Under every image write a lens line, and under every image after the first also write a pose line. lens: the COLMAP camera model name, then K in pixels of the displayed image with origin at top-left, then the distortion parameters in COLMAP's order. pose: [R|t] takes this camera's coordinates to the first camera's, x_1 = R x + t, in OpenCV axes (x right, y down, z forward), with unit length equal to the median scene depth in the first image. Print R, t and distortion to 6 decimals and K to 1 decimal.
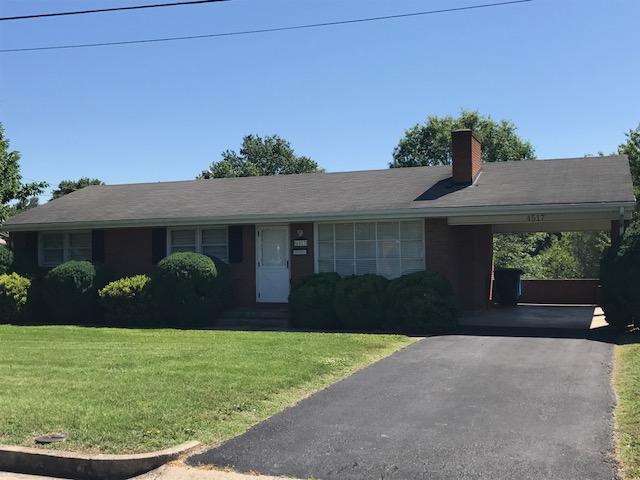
lens RADIAL K [[779.7, 0, 320.1], [0, 779.7, 237.4], [0, 0, 1]] dist [0.022856, 0.000000]
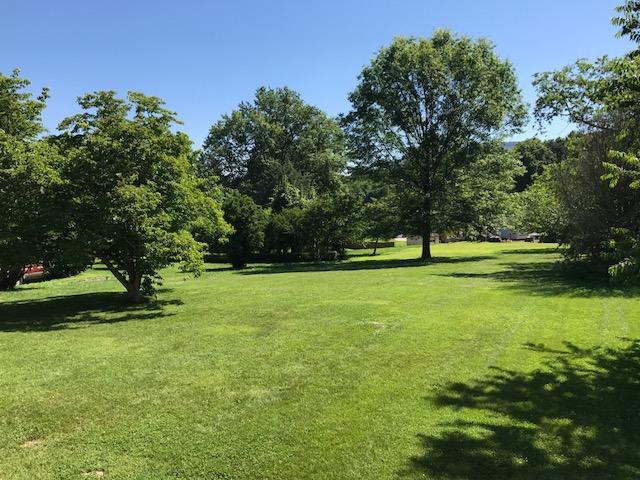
lens RADIAL K [[529.1, 0, 320.8], [0, 529.1, 243.5], [0, 0, 1]] dist [0.017005, -0.039255]
pose [[0.994234, 0.003409, -0.107174, 0.119894], [0.009066, 0.993243, 0.115696, 0.007701], [0.106844, -0.116001, 0.987486, 0.363158]]
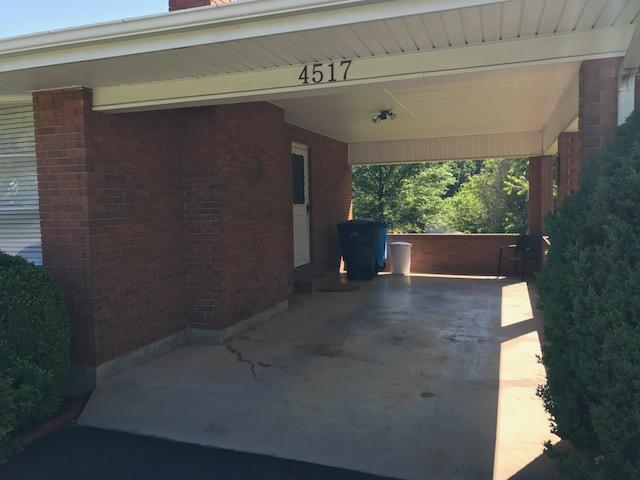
lens RADIAL K [[529.1, 0, 318.1], [0, 529.1, 241.0], [0, 0, 1]] dist [0.017005, -0.039255]
pose [[0.999716, -0.011213, 0.021011, 0.064848], [0.009007, 0.994713, 0.102301, 0.004157], [-0.022046, -0.102083, 0.994532, 0.204082]]
